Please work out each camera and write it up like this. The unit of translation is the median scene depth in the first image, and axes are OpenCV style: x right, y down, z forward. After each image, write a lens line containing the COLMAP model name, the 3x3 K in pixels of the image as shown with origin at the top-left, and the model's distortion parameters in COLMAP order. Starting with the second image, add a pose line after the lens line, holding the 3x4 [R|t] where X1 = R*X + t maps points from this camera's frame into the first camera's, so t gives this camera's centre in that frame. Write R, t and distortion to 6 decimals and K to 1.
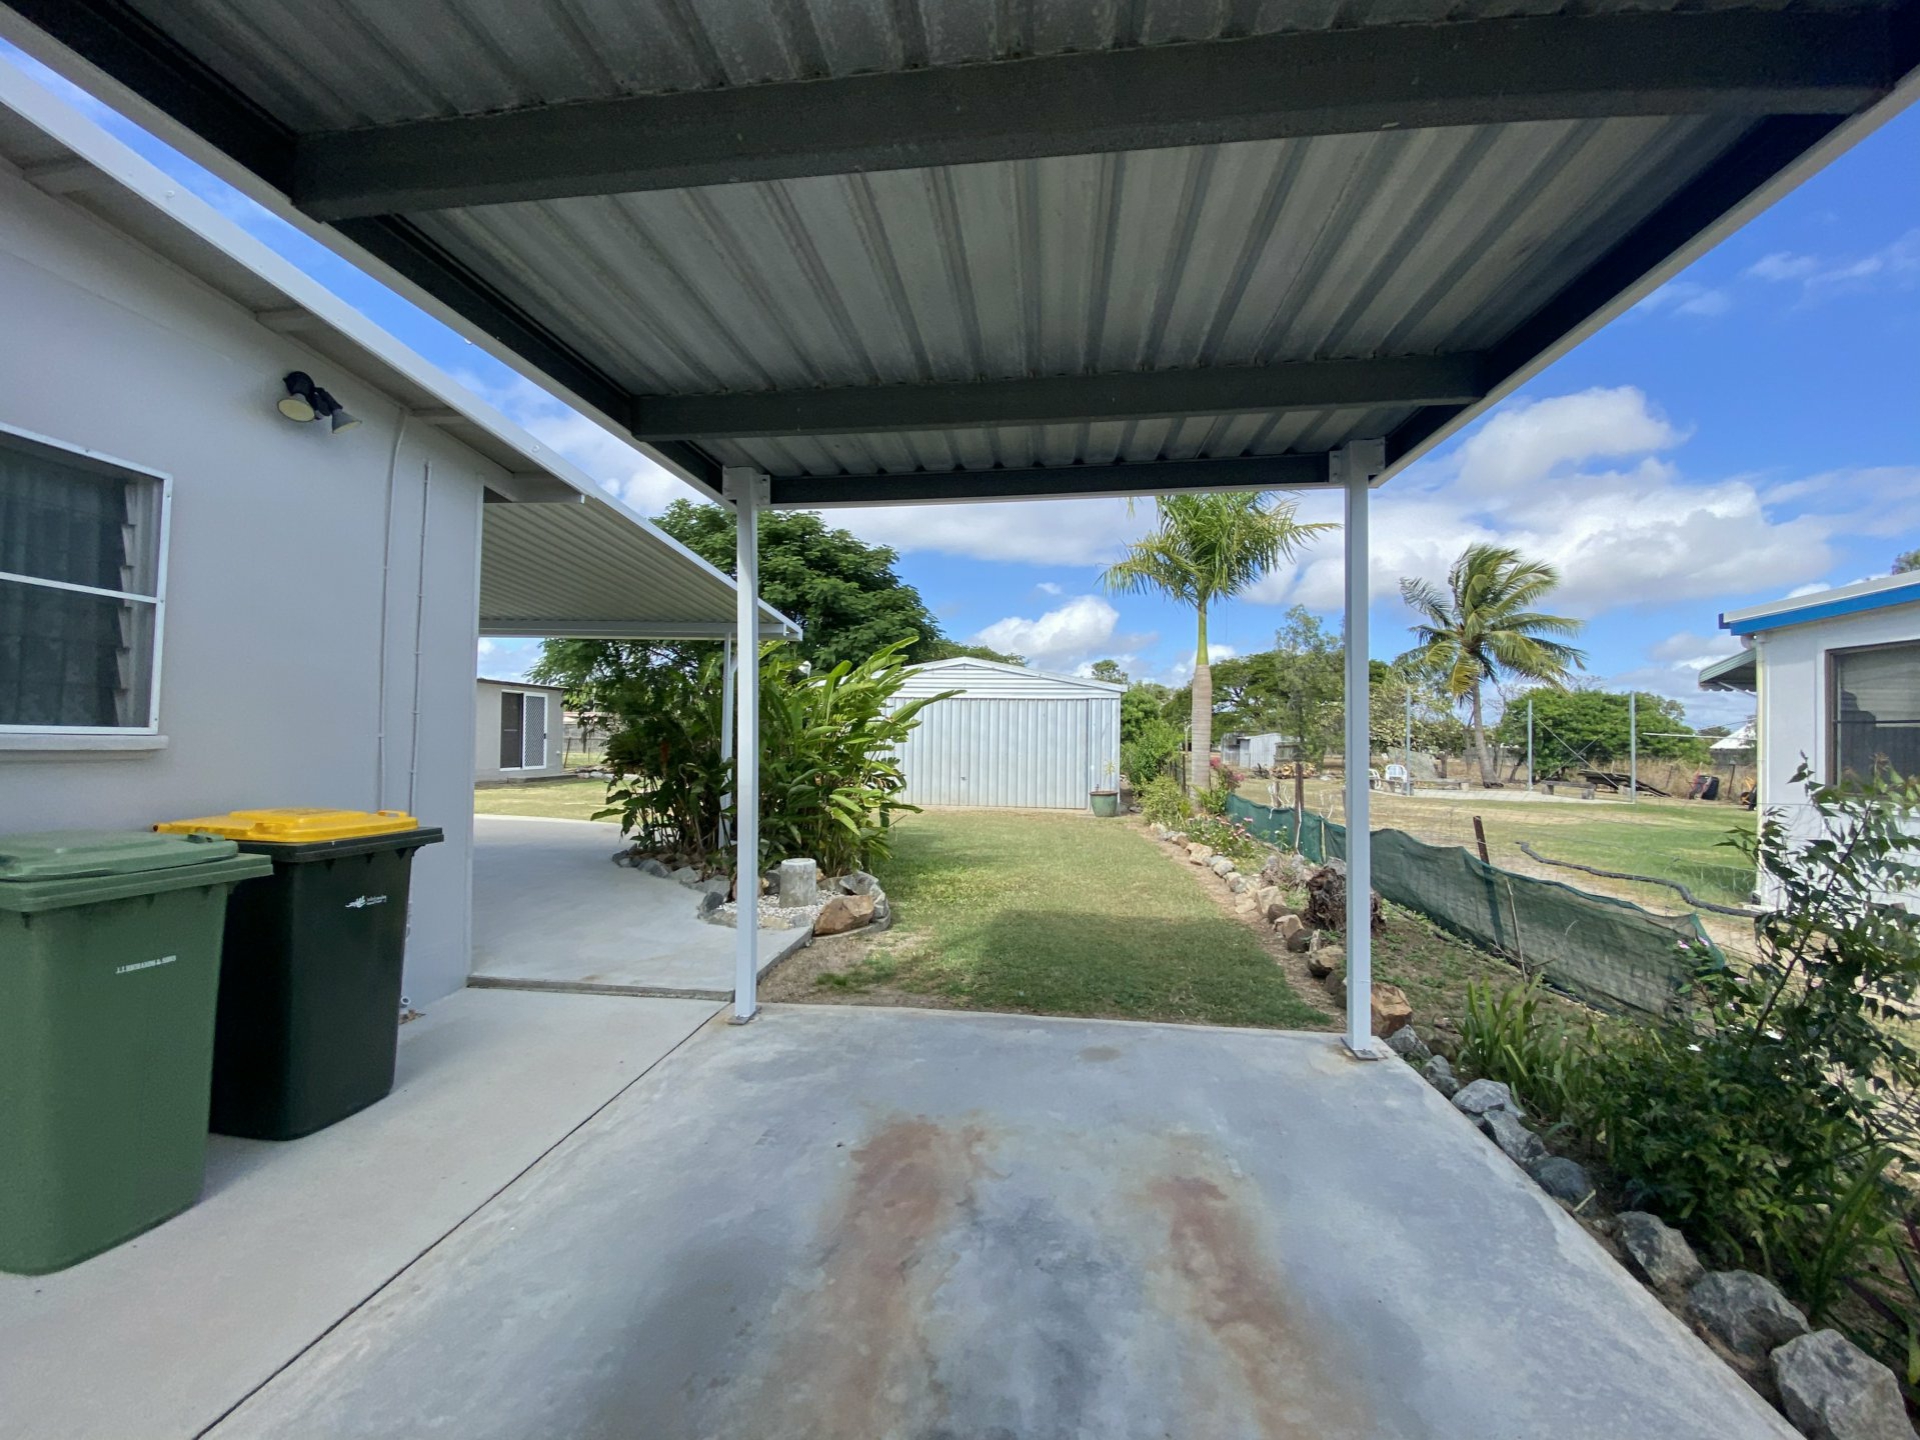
lens RADIAL K [[762.3, 0, 957.0], [0, 762.3, 722.2], [0, 0, 1]] dist [0.002015, -0.012377]
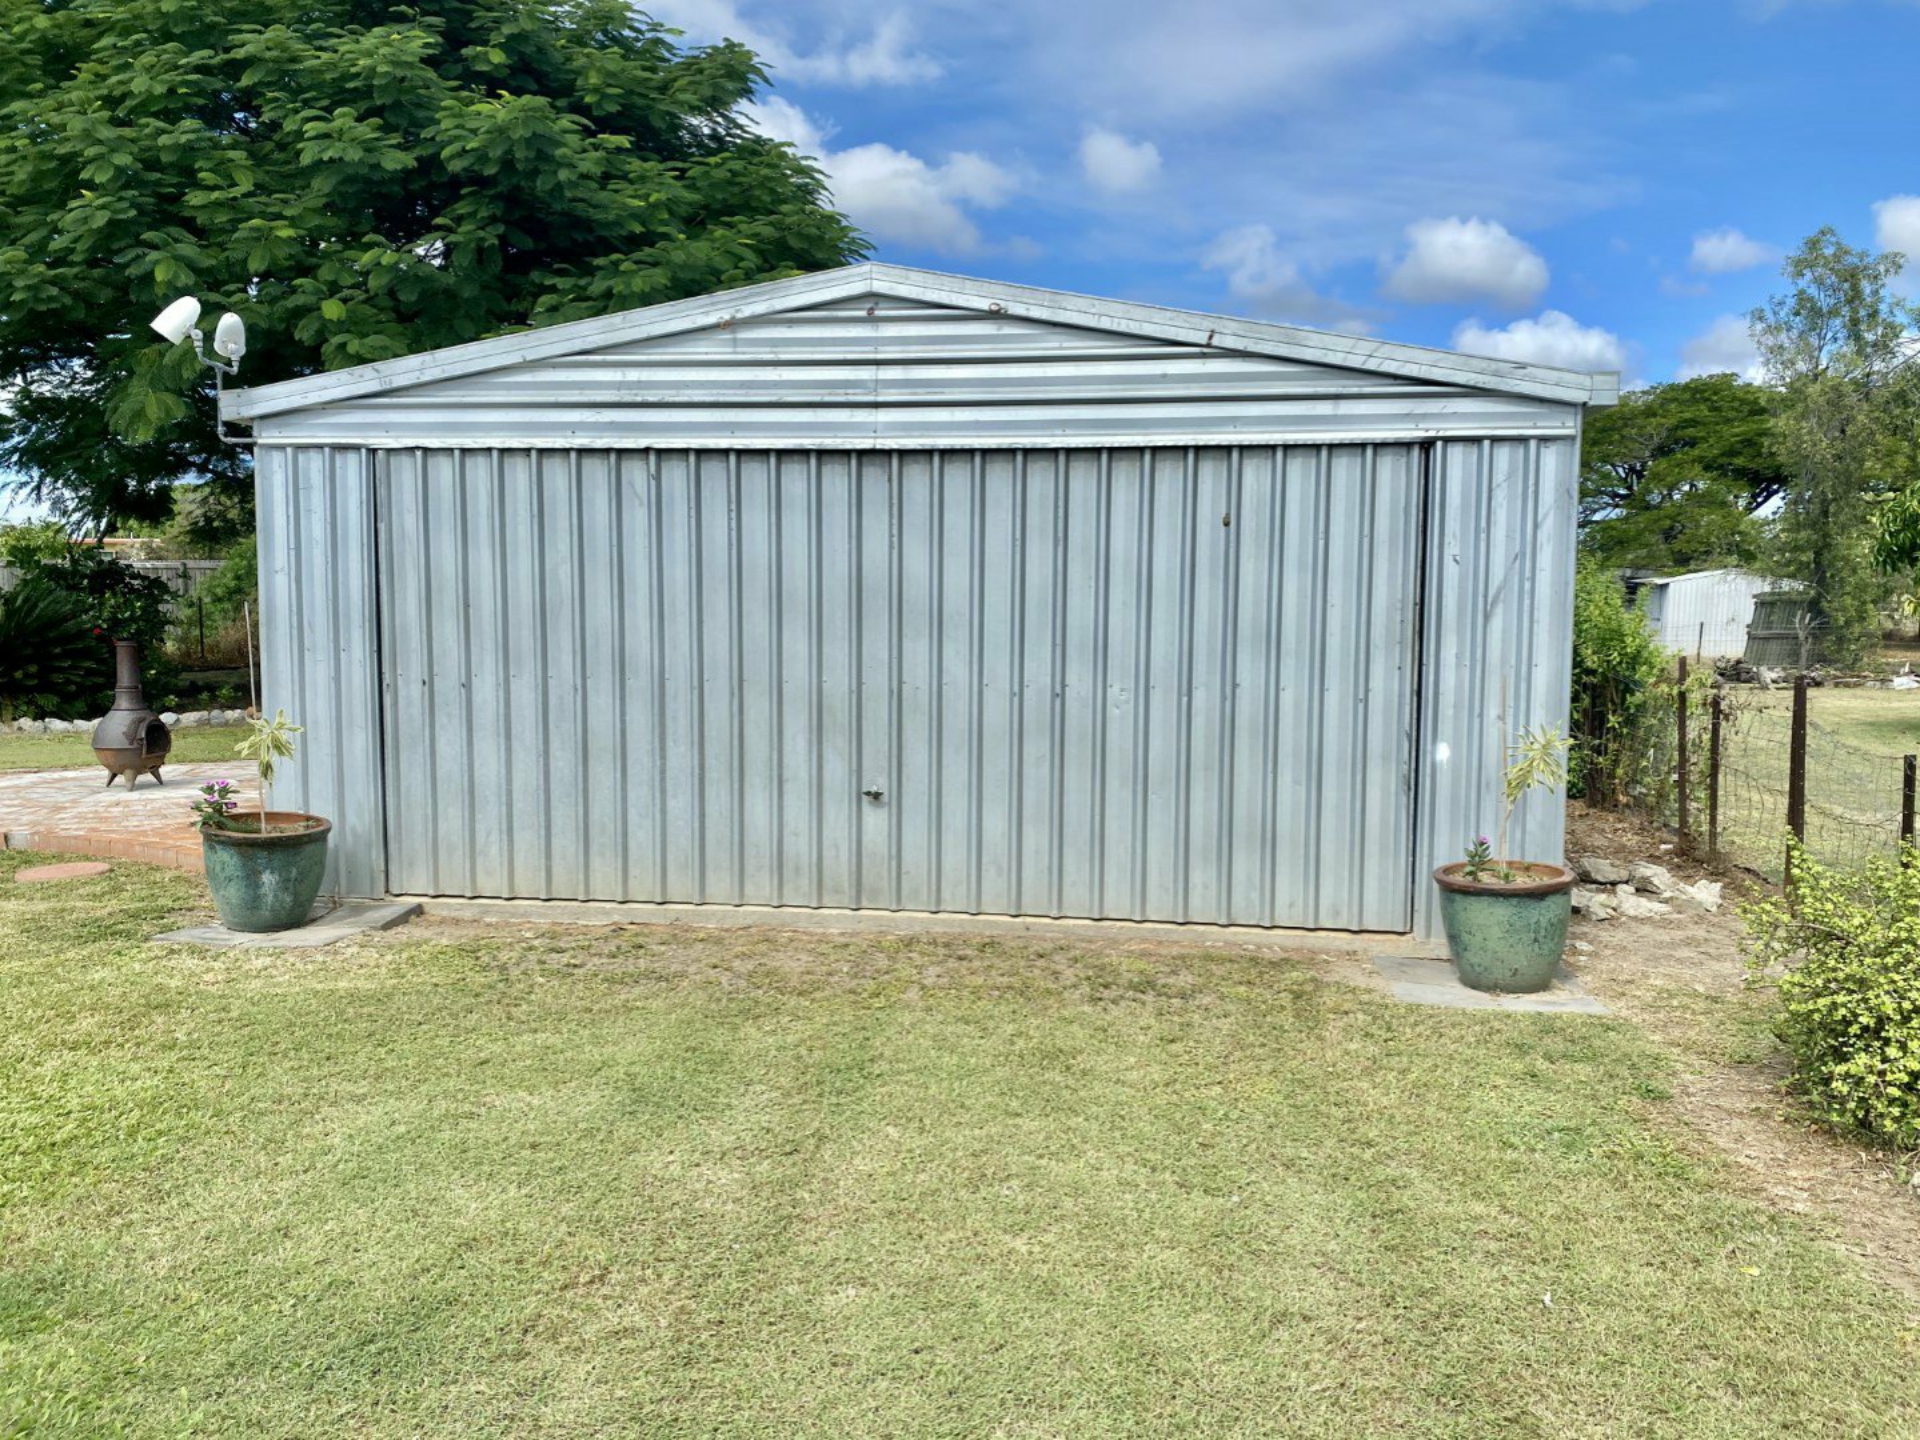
lens RADIAL K [[1483.0, 0, 960.0], [0, 1483.0, 720.0], [0, 0, 1]] dist [-0.014767, -0.006256]
pose [[0.999623, -0.007448, -0.026426, 0.031387], [0.010430, 0.993362, 0.114559, -0.001437], [0.025398, -0.114792, 0.993065, 0.372170]]
